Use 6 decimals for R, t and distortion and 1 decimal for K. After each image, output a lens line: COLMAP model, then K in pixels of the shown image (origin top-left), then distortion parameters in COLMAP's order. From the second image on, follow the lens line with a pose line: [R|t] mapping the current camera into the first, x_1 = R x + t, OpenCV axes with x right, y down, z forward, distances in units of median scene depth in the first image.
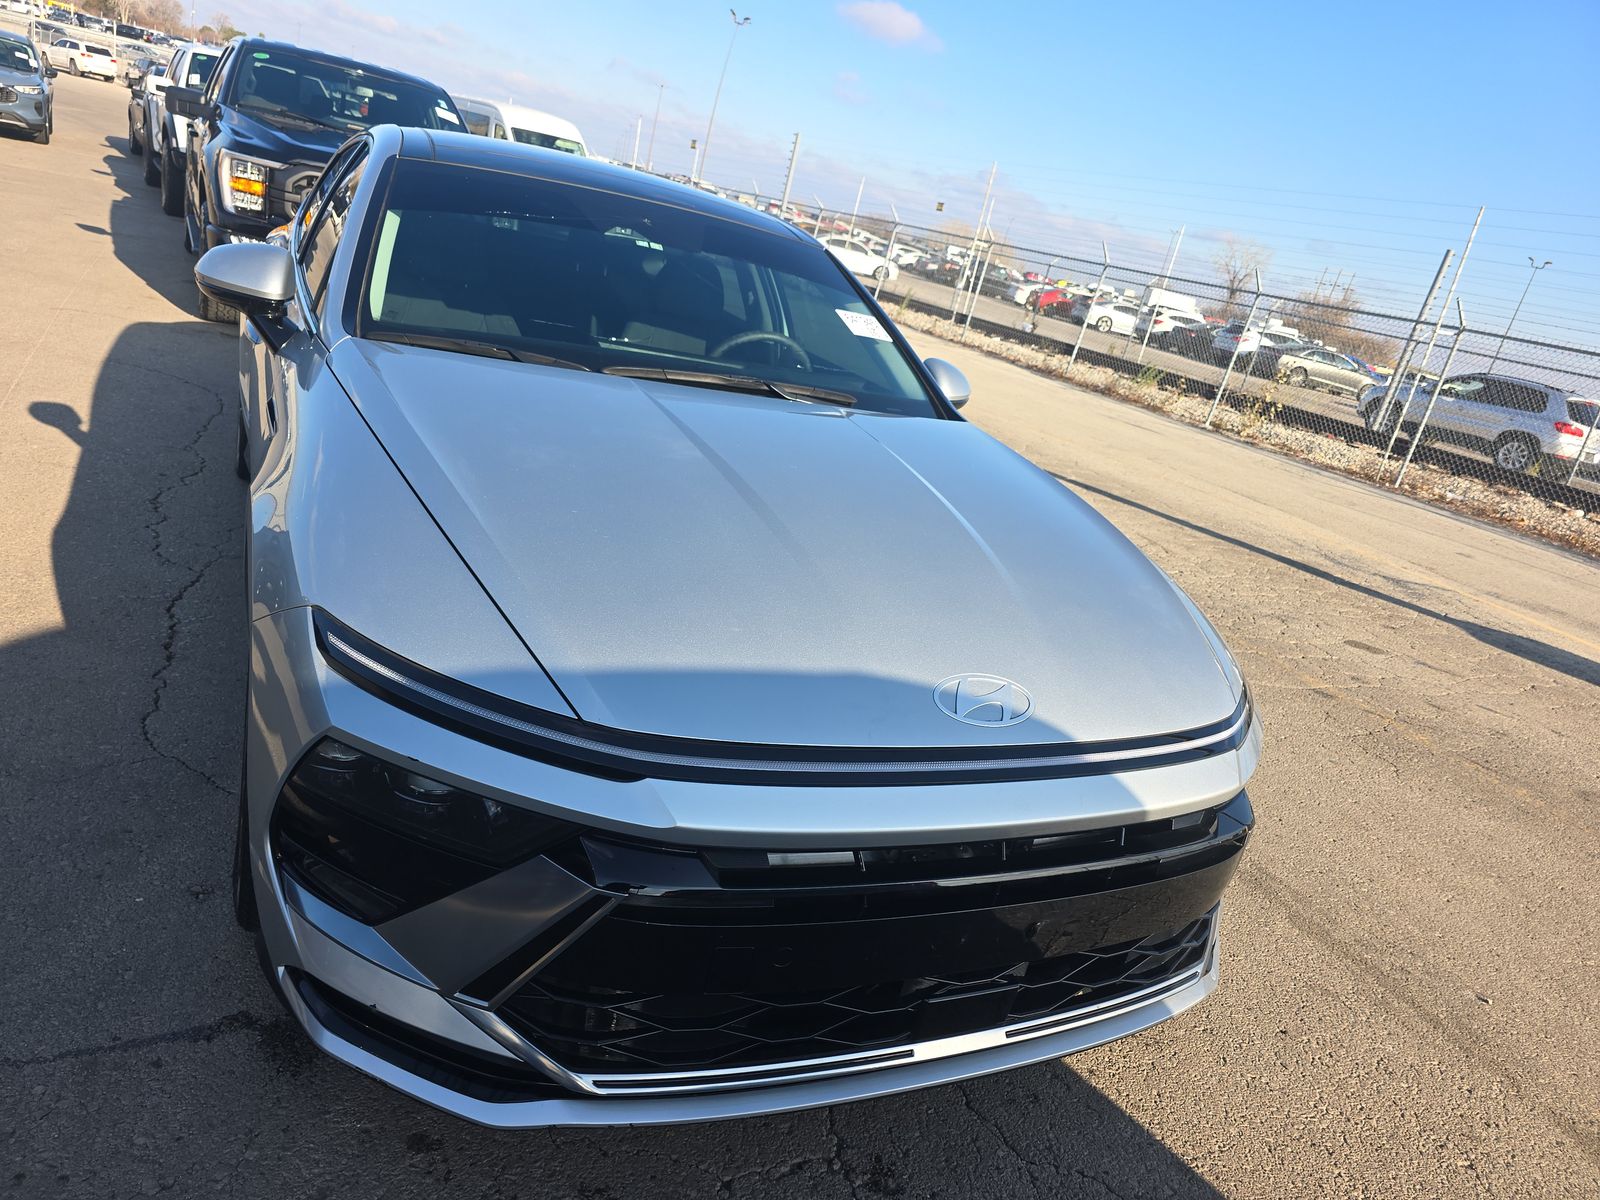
lens RADIAL K [[1036.7, 0, 800.0], [0, 1036.7, 600.0], [0, 0, 1]] dist [0.059621, -0.053400]
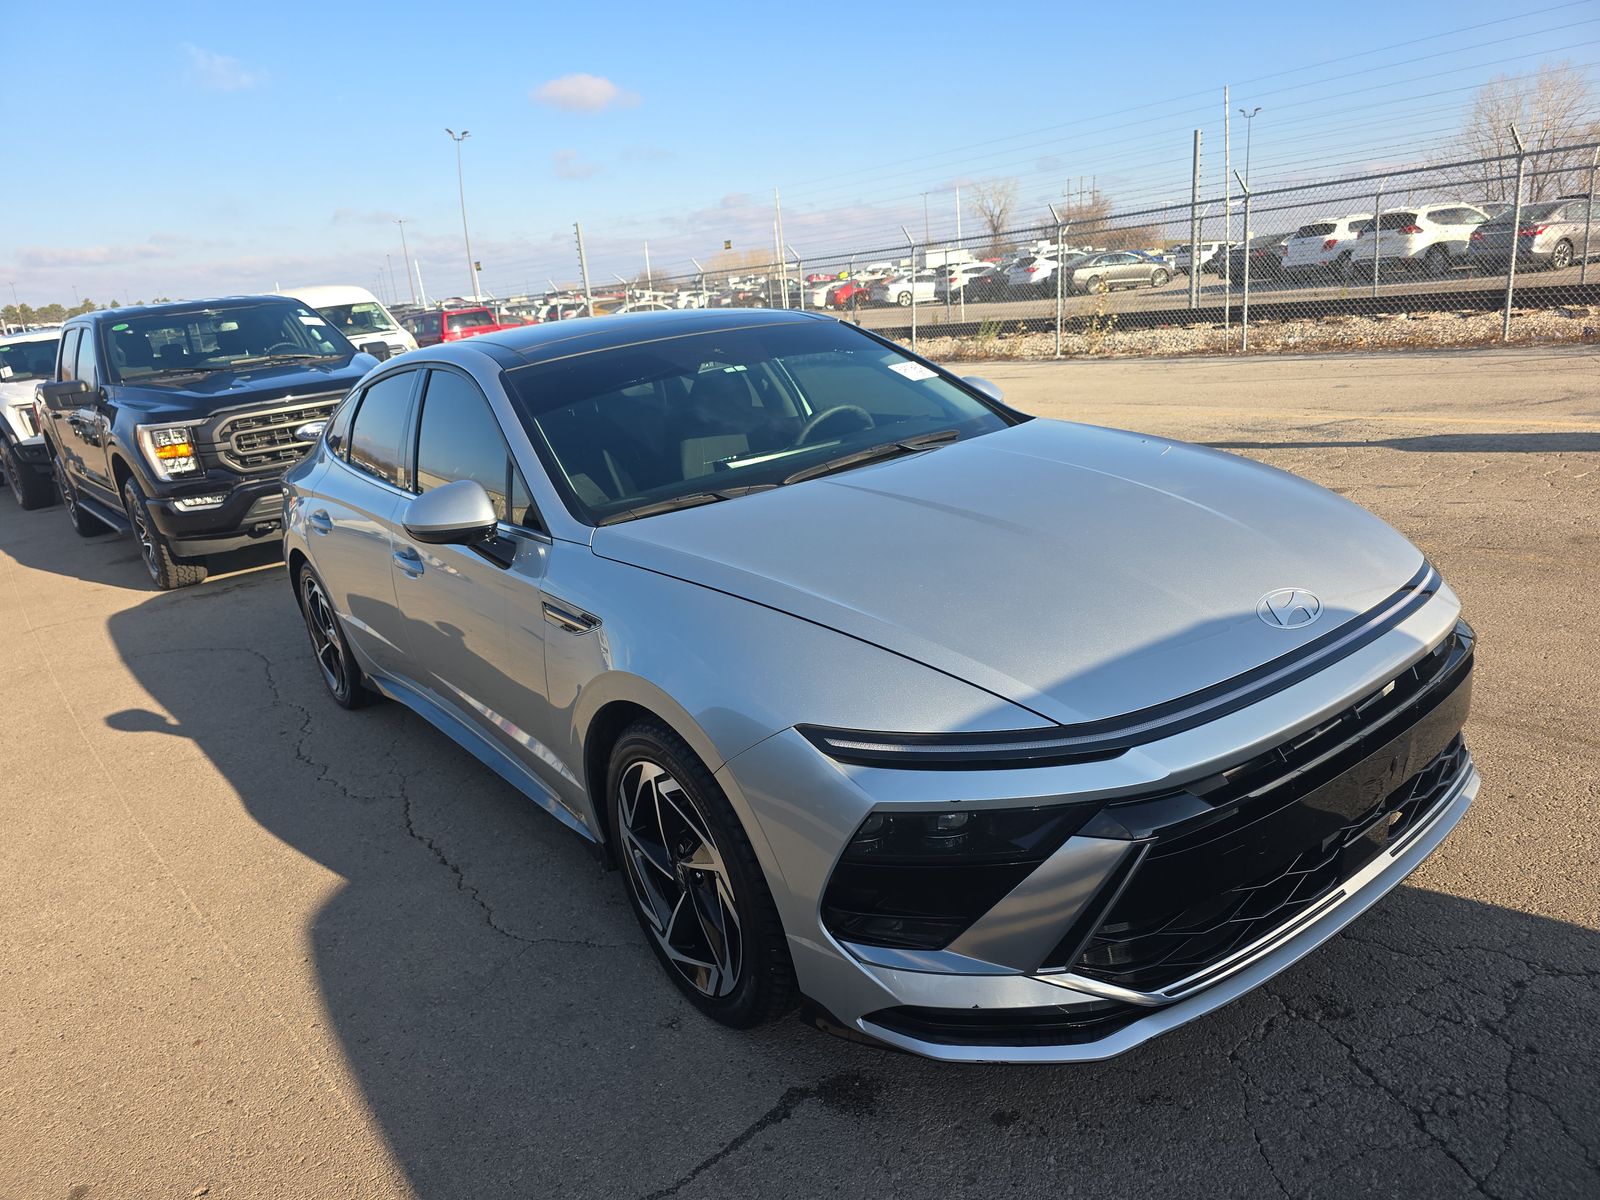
lens RADIAL K [[1036.7, 0, 800.0], [0, 1036.7, 600.0], [0, 0, 1]] dist [0.059621, -0.053400]
pose [[0.929601, -0.356080, 0.095131, -0.100452], [0.359390, 0.932979, -0.019704, -0.020695], [-0.081739, 0.052506, 0.995270, -0.043992]]
